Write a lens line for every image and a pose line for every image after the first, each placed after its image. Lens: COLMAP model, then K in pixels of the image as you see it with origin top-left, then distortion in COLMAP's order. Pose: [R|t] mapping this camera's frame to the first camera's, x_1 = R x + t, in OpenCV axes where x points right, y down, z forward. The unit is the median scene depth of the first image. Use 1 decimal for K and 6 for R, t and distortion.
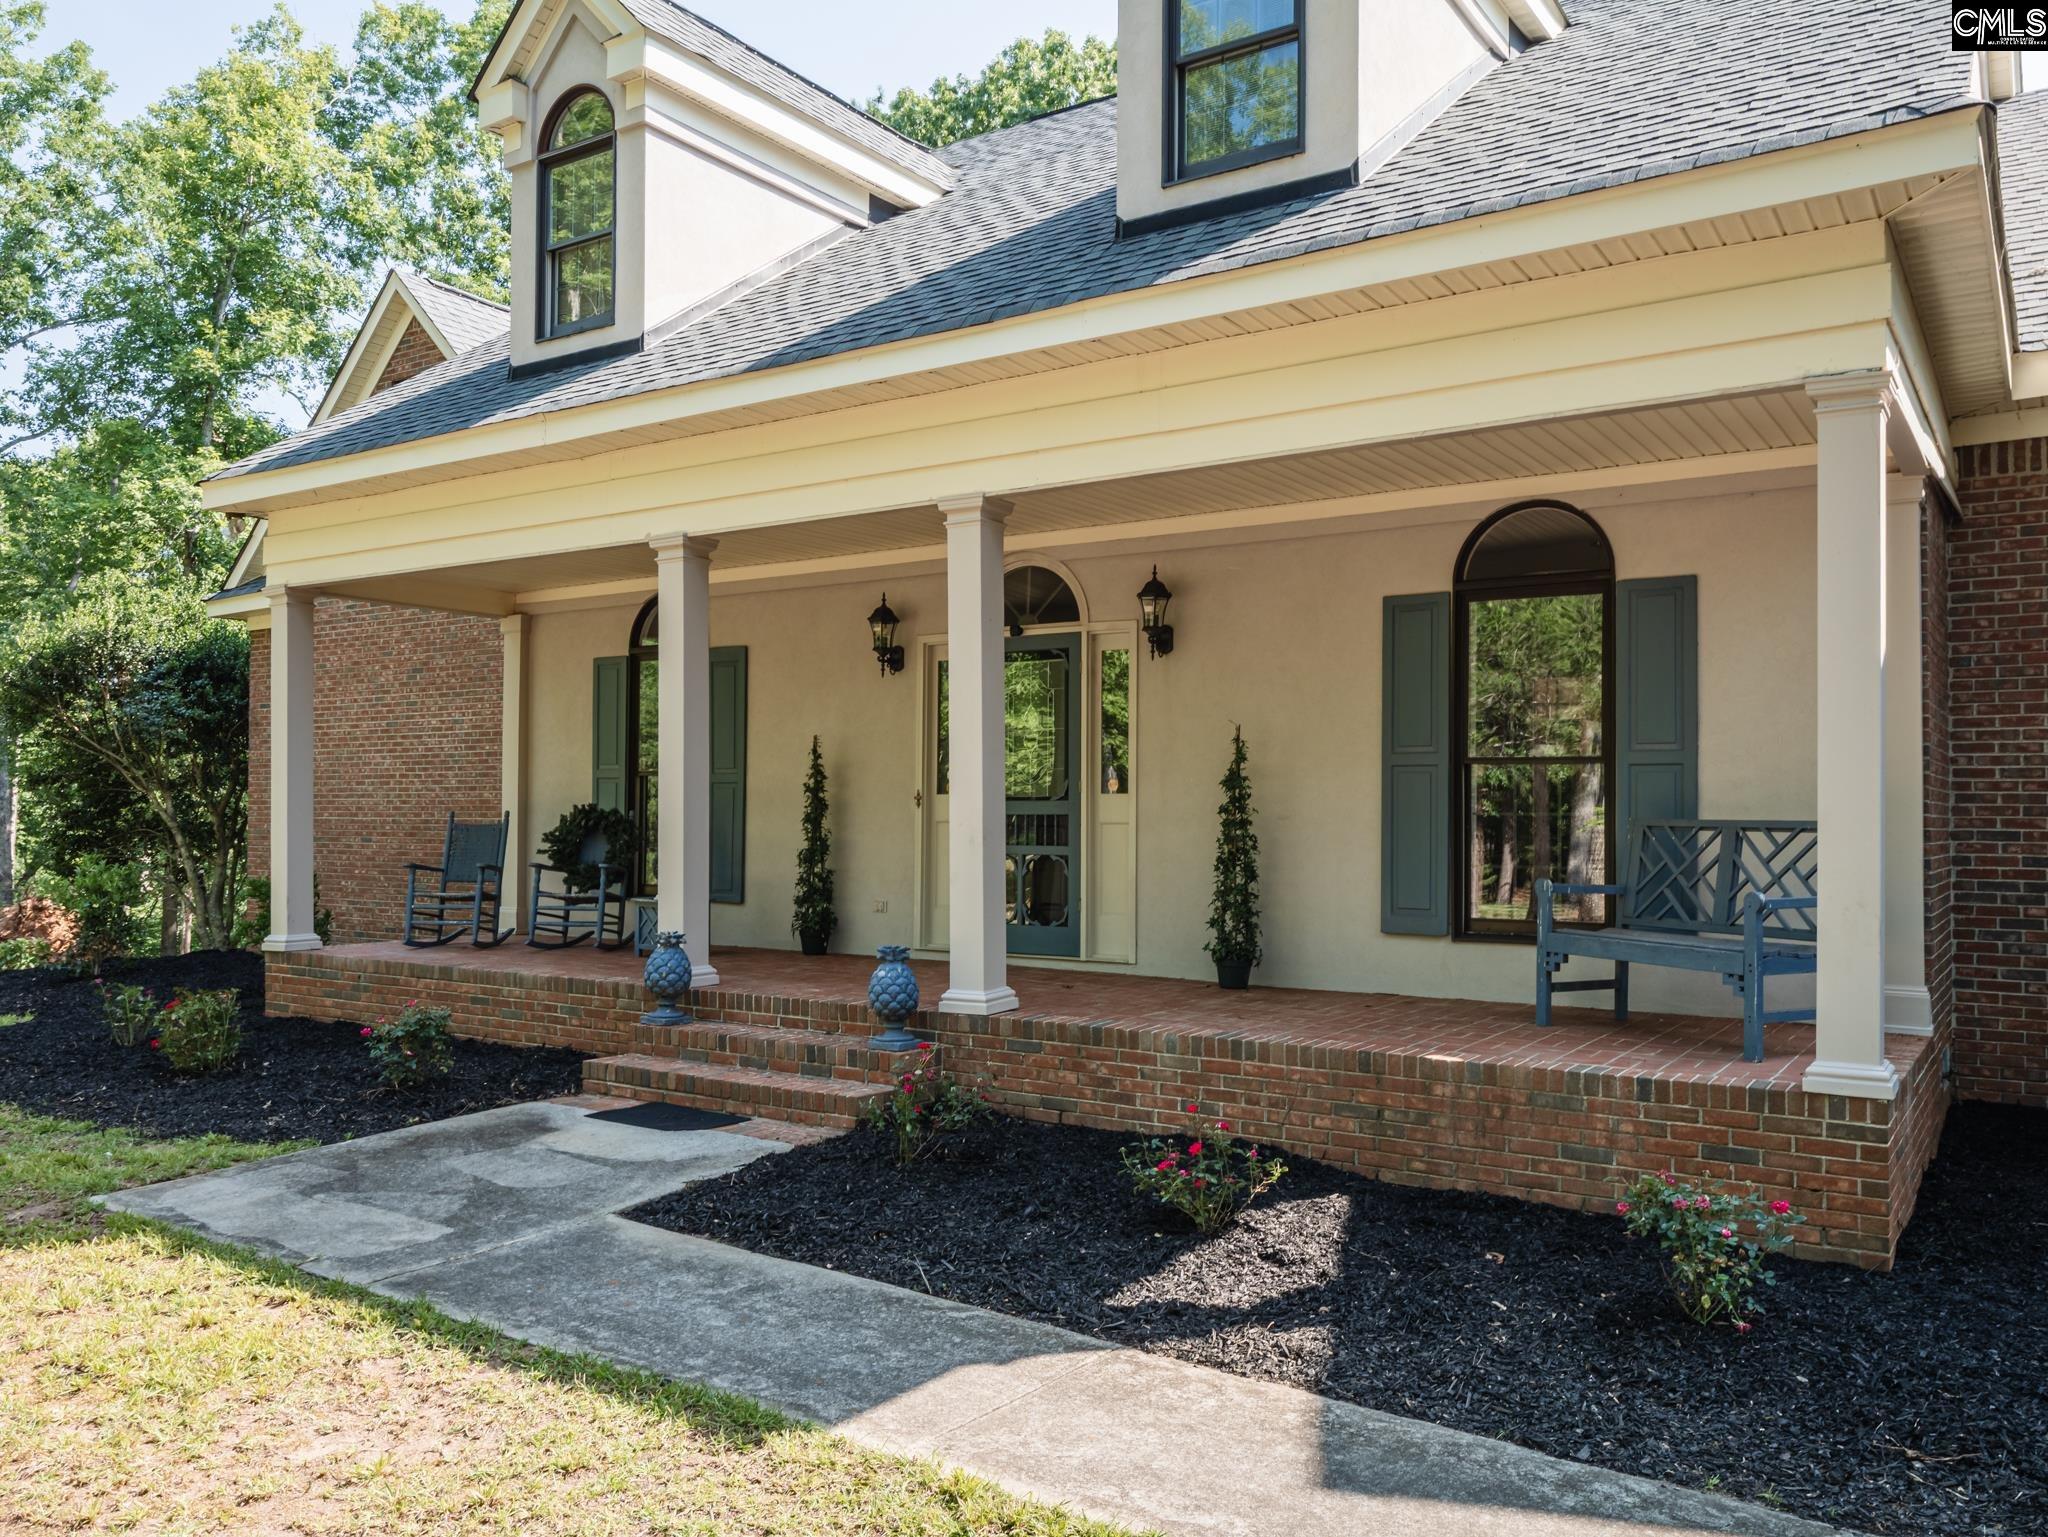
lens RADIAL K [[1550.0, 0, 1024.0], [0, 1550.0, 768.5], [0, 0, 1]] dist [-0.004516, -0.005228]
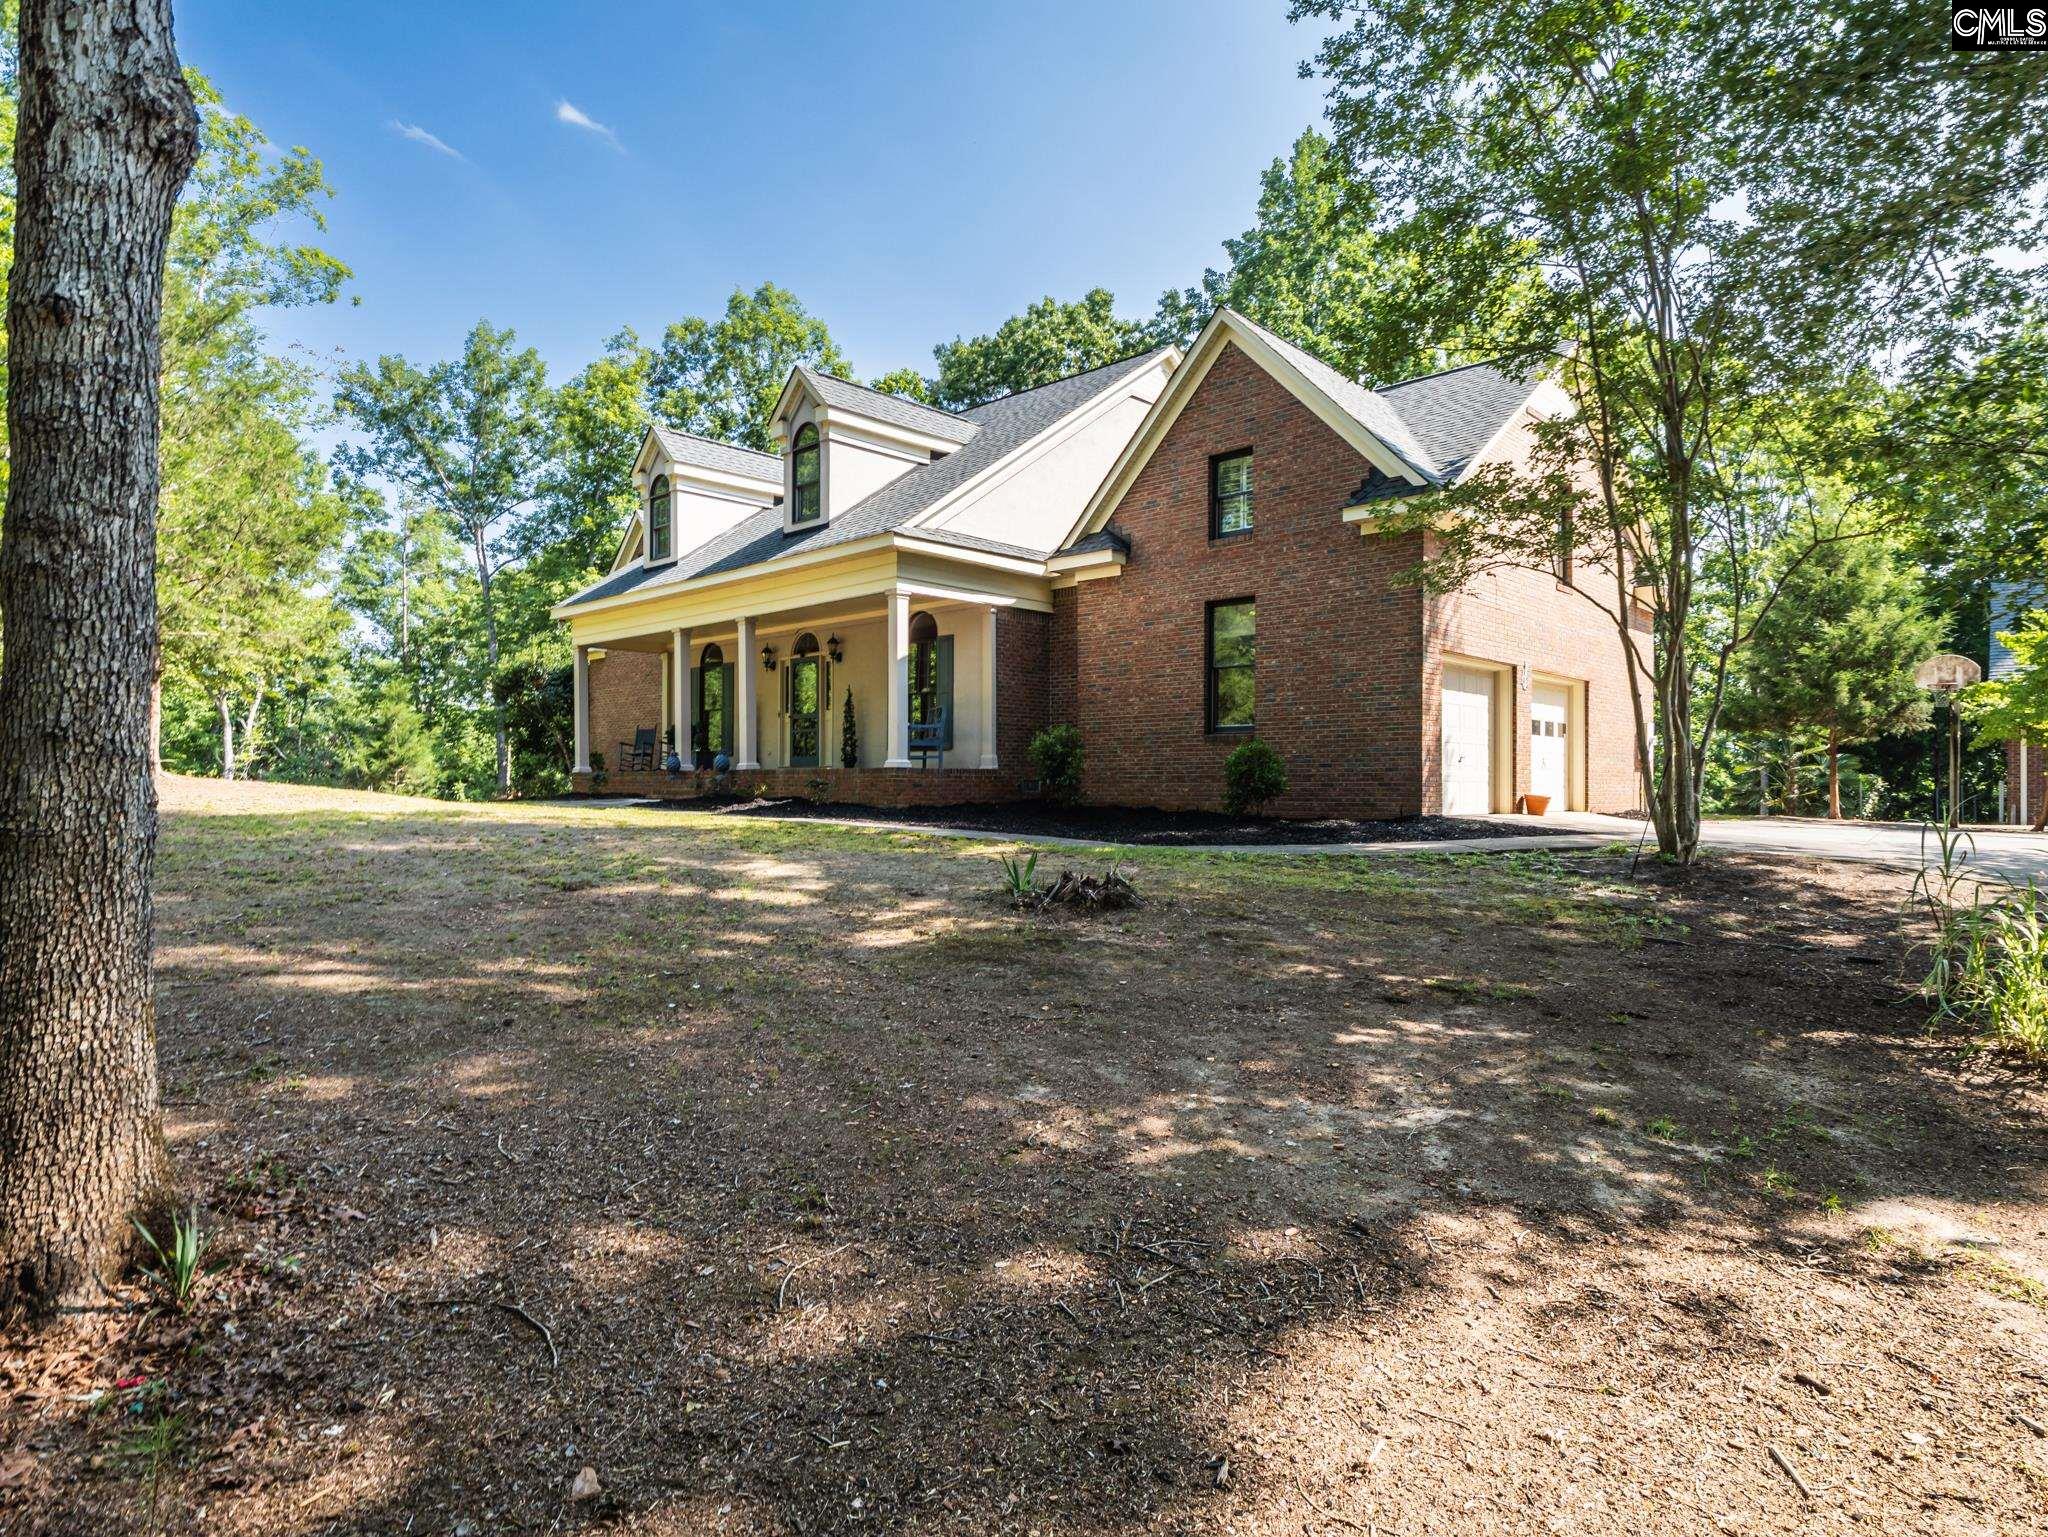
lens RADIAL K [[1178.1, 0, 1024.0], [0, 1178.1, 768.5], [0, 0, 1]] dist [0.002912, 0.000302]
pose [[0.983894, -0.009063, -0.178524, 0.285615], [0.013208, 0.999670, 0.022046, 0.029064], [0.178265, -0.024049, 0.983689, -0.398783]]
